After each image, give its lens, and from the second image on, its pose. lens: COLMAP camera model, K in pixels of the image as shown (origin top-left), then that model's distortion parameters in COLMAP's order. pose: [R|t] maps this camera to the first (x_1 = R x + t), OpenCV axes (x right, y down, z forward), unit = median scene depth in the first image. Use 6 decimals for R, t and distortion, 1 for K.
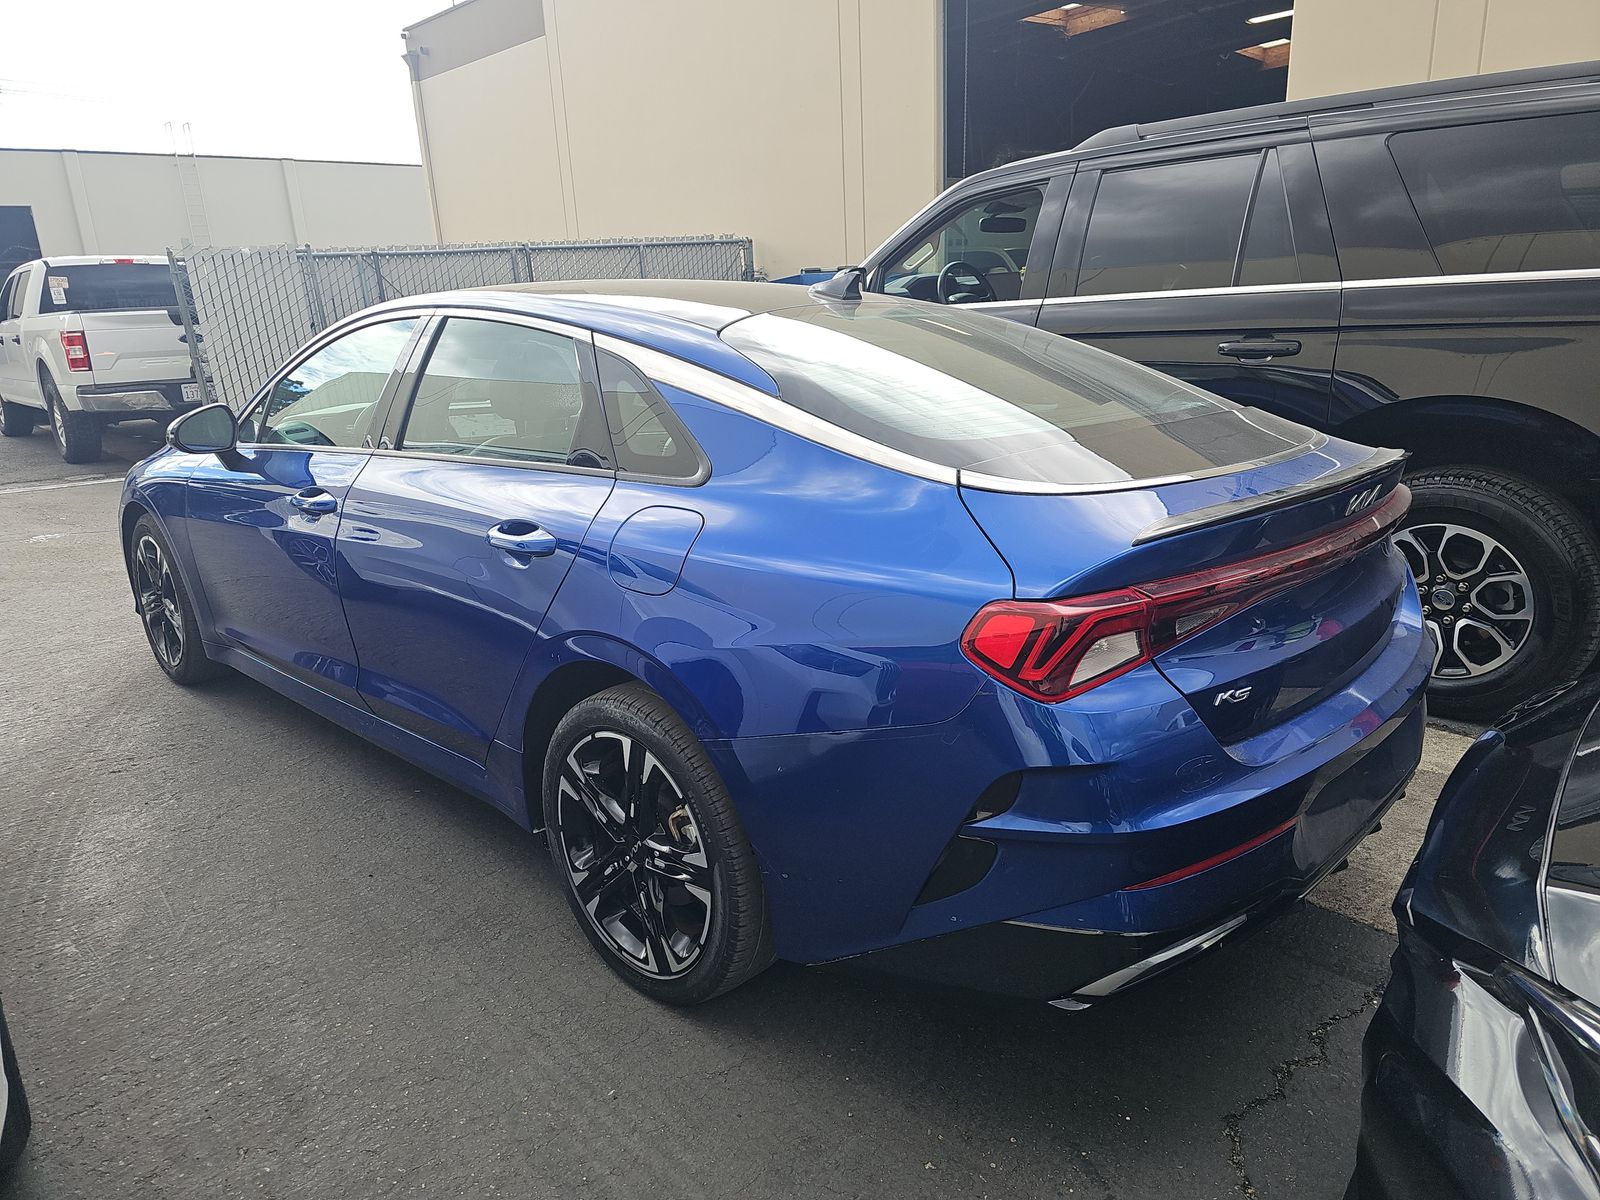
lens RADIAL K [[1054.2, 0, 804.2], [0, 1054.2, 602.0], [0, 0, 1]] dist [0.039660, -0.035686]
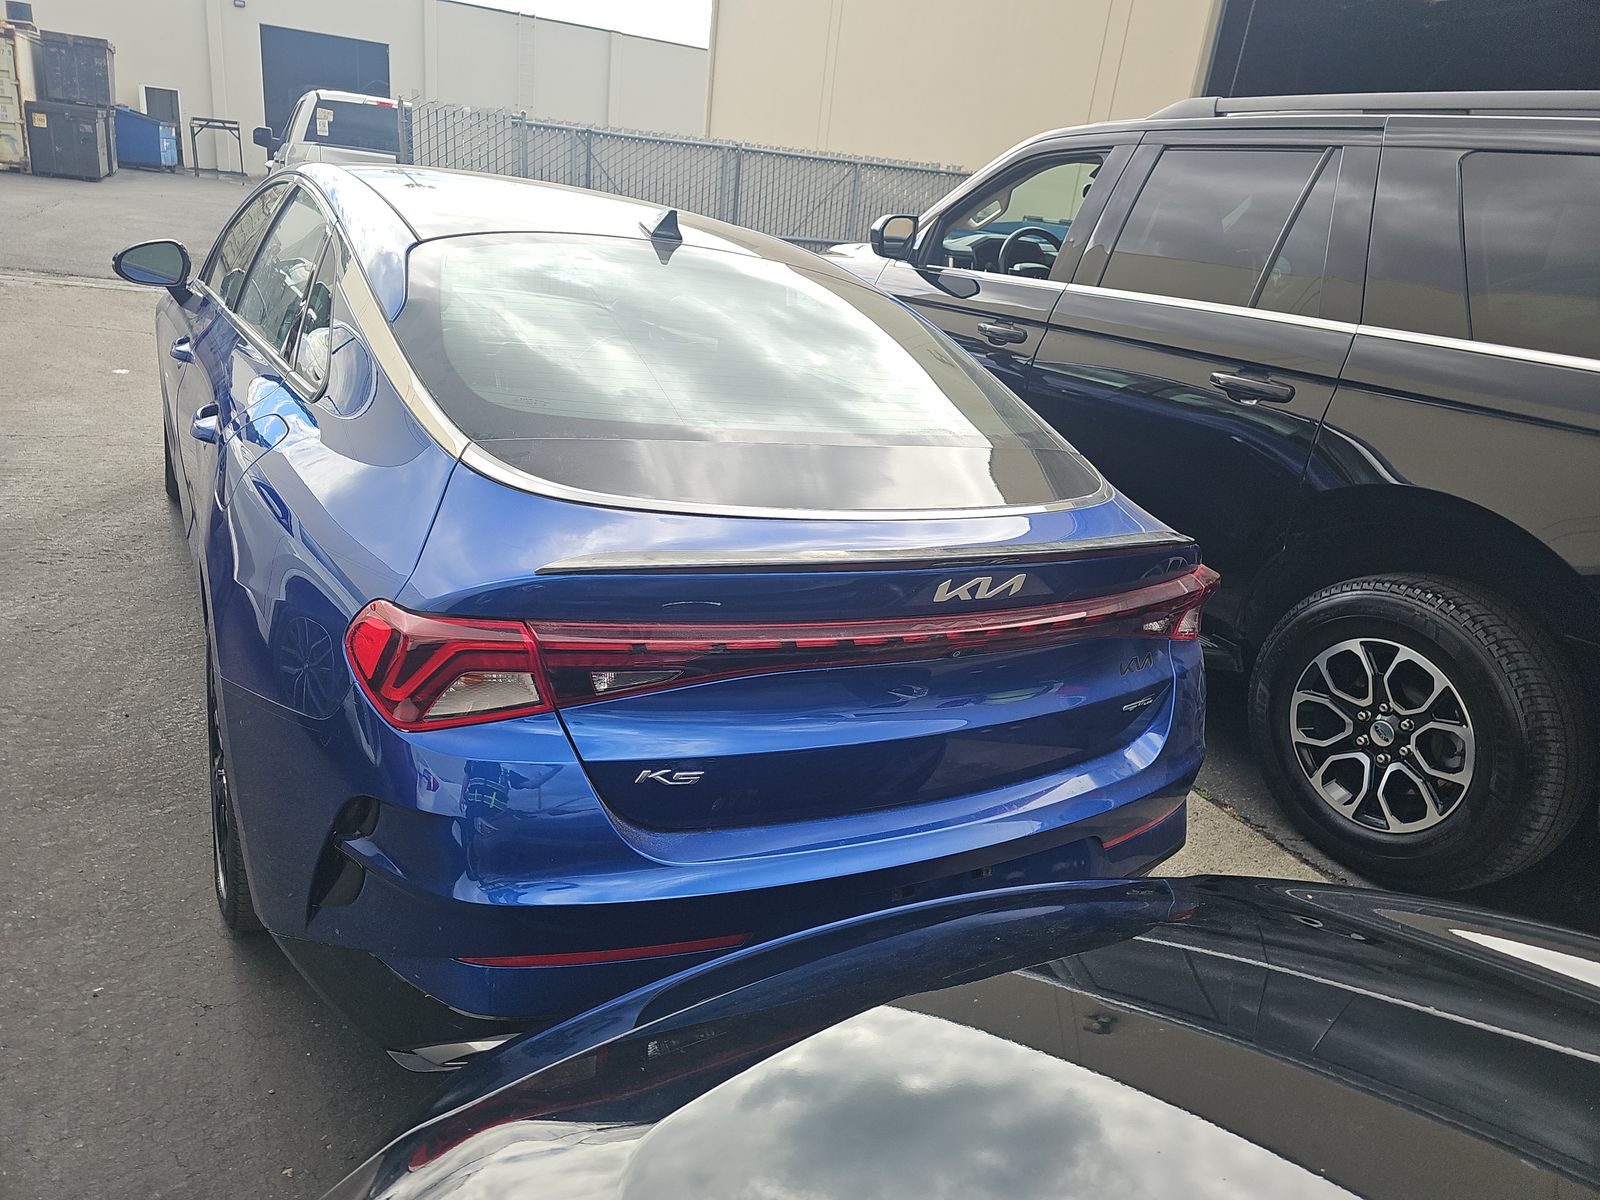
lens RADIAL K [[1054.2, 0, 799.7], [0, 1054.2, 596.7], [0, 0, 1]] dist [0.039660, -0.035686]
pose [[0.948859, 0.238099, -0.207305, 0.321591], [-0.225480, 0.970717, 0.082865, -0.071318], [0.220965, -0.031884, 0.974760, 0.107540]]
